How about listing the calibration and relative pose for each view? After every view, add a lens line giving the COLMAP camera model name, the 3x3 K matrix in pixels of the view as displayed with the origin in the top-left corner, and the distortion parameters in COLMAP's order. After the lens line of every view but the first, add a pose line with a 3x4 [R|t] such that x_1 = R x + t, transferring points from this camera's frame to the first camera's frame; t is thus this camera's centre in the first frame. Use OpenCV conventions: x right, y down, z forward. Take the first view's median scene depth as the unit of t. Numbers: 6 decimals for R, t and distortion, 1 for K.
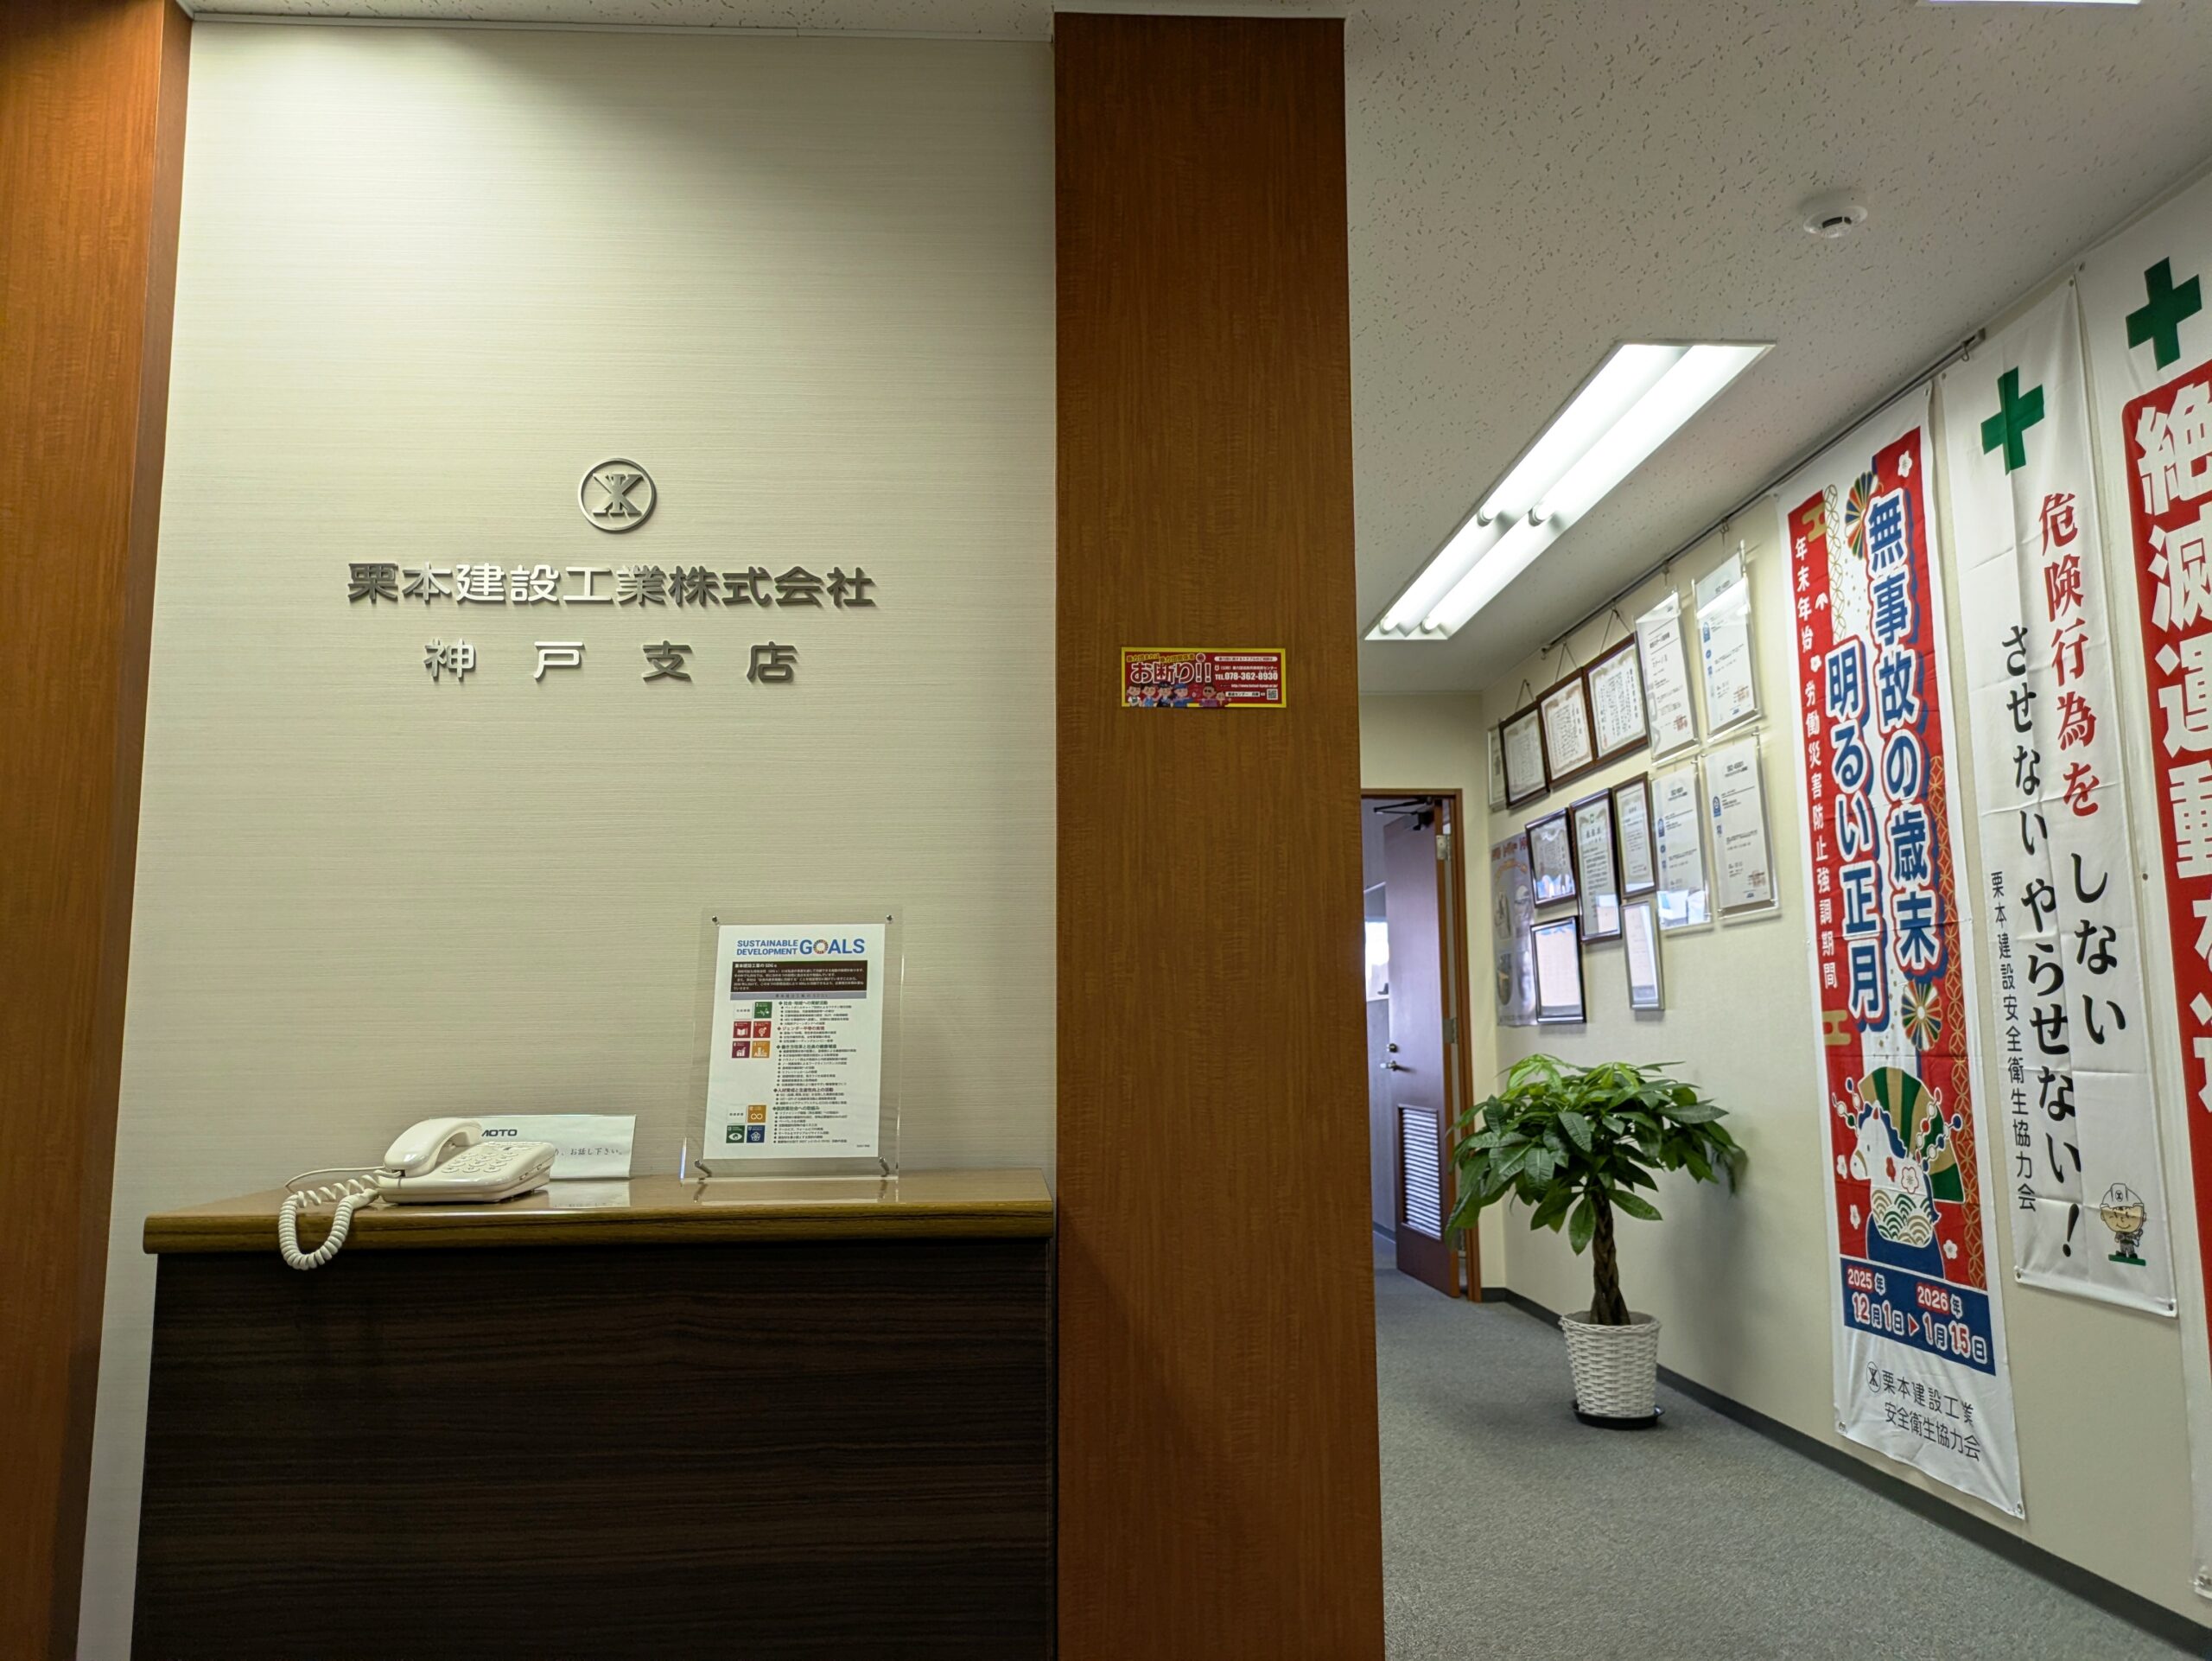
lens RADIAL K [[1600.6, 0, 1108.8], [0, 1600.6, 821.7], [0, 0, 1]] dist [0.032413, -0.001967]
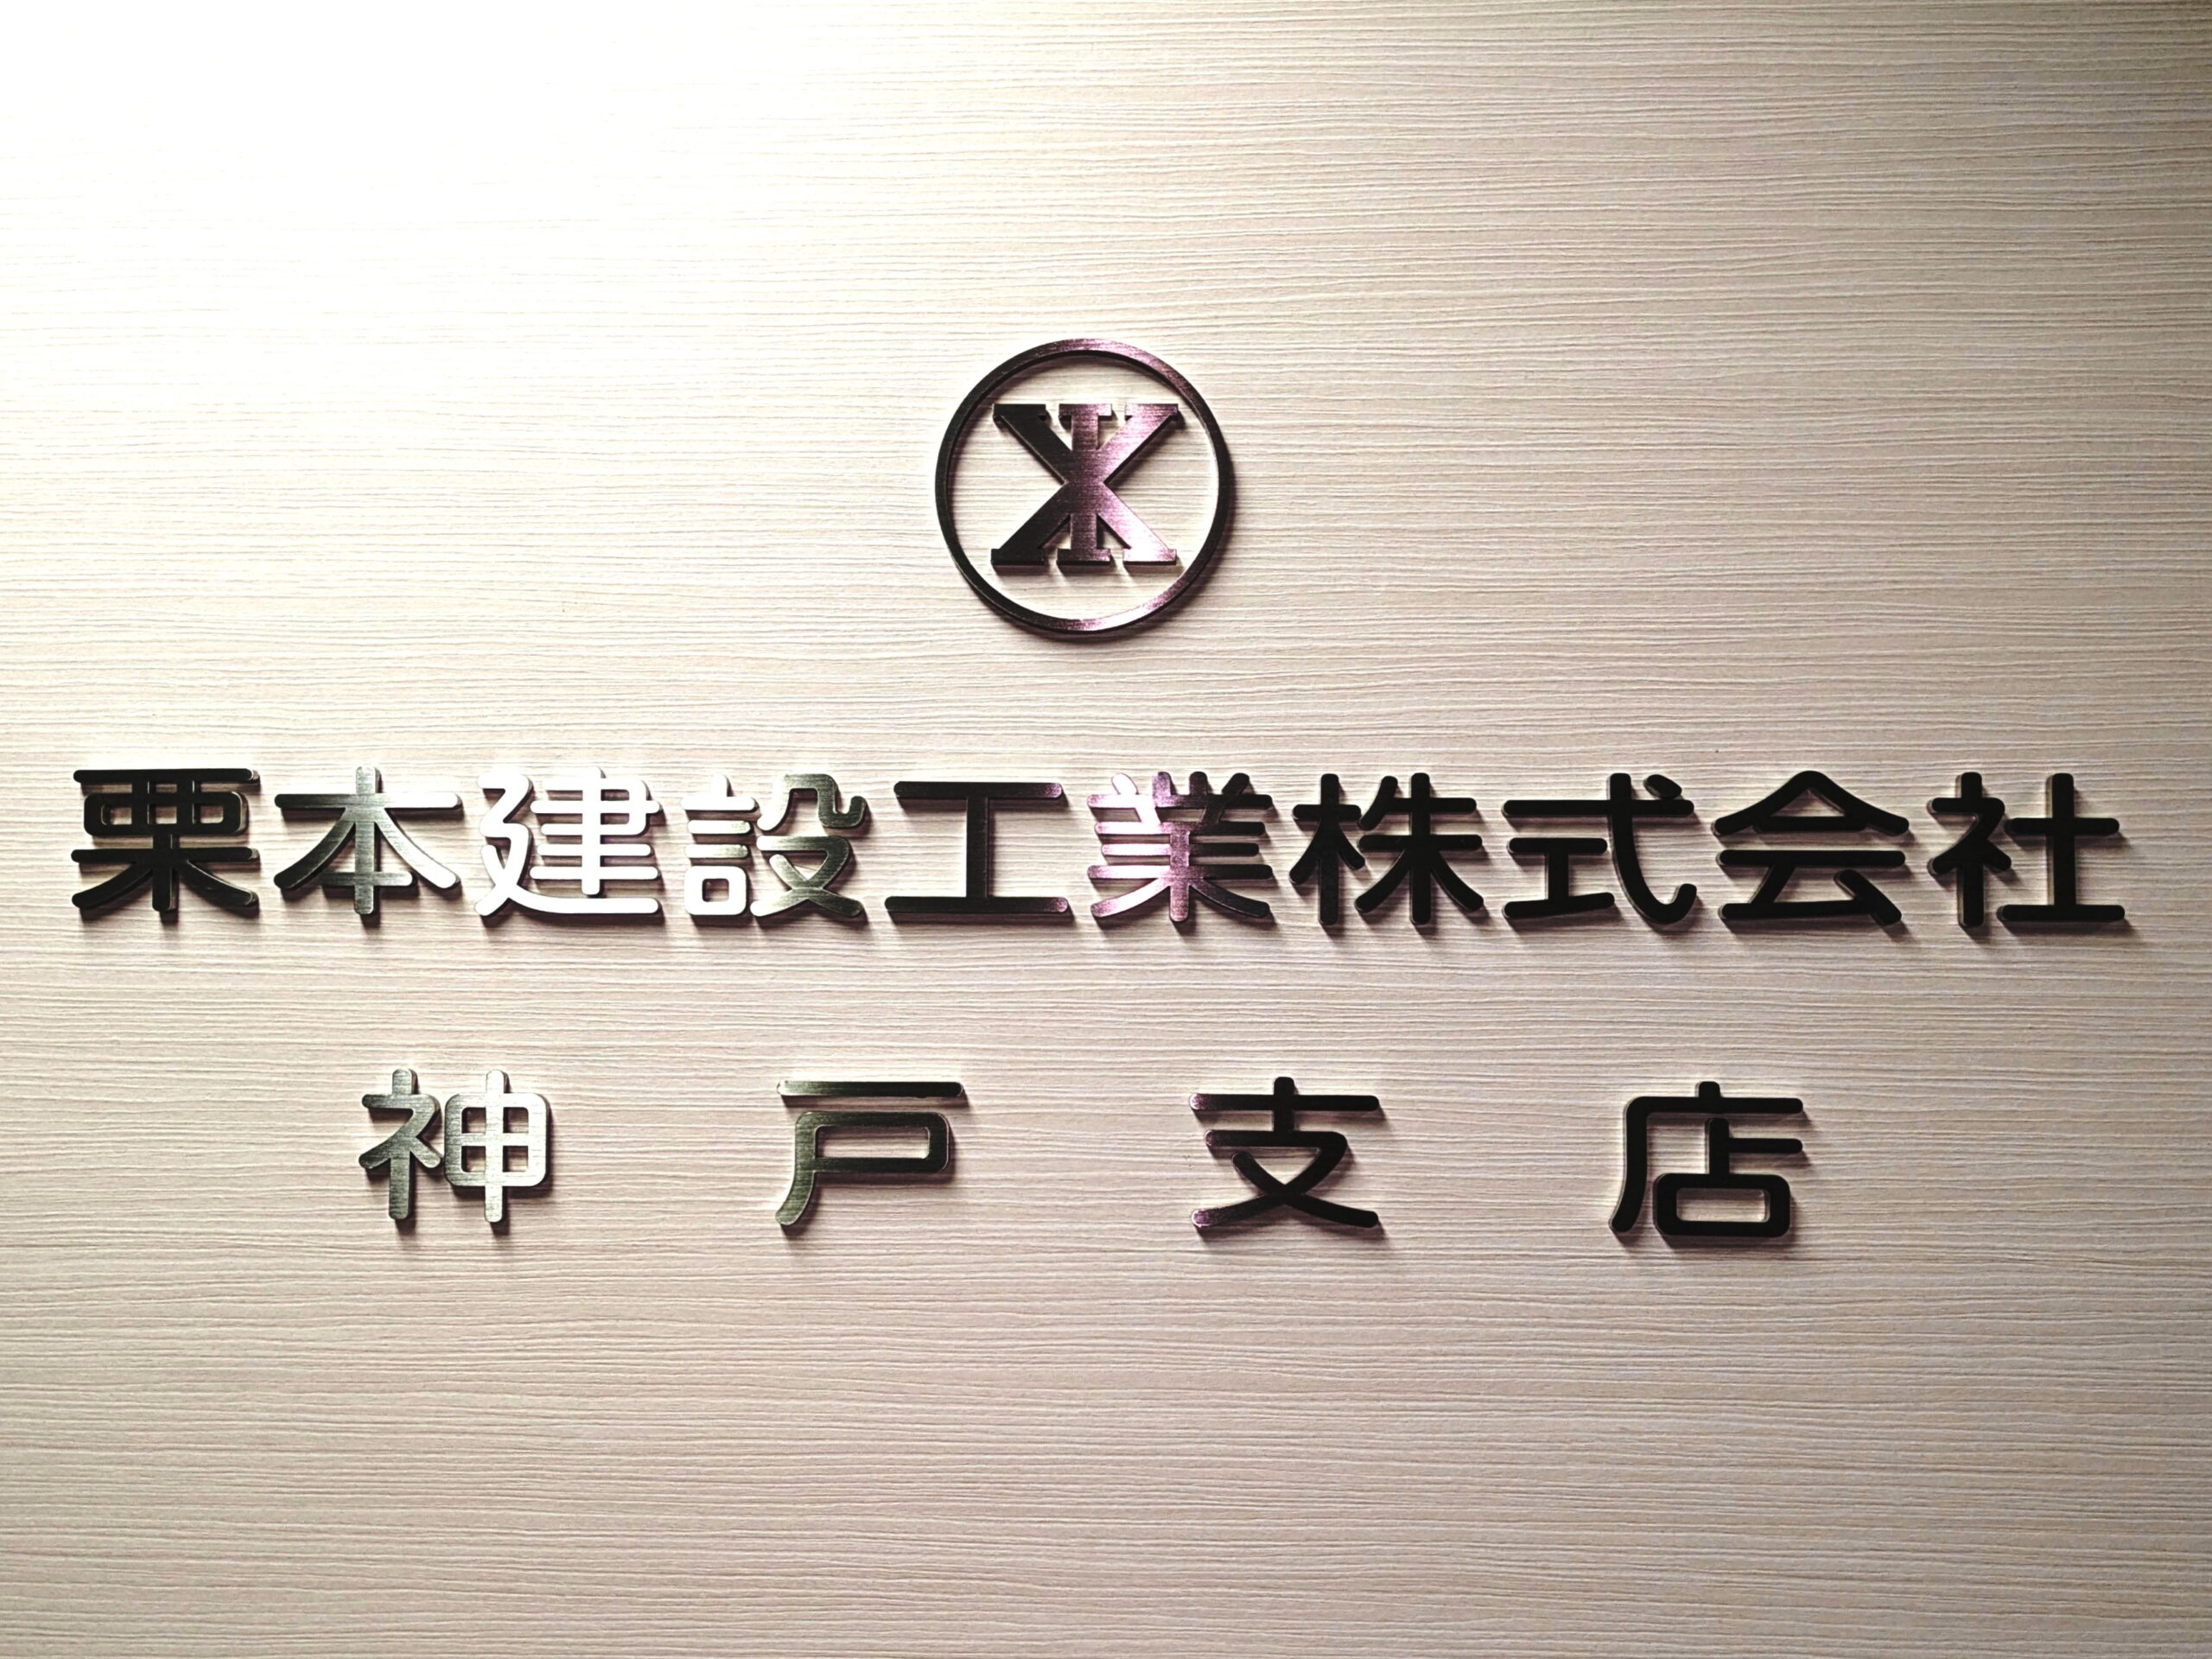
lens RADIAL K [[1600.5, 0, 1100.8], [0, 1600.5, 839.4], [0, 0, 1]] dist [0.032413, -0.001967]
pose [[0.996571, 0.009587, -0.082183, -0.283445], [-0.003212, 0.996999, 0.077352, -0.168443], [0.082678, -0.076823, 0.993611, 0.749517]]
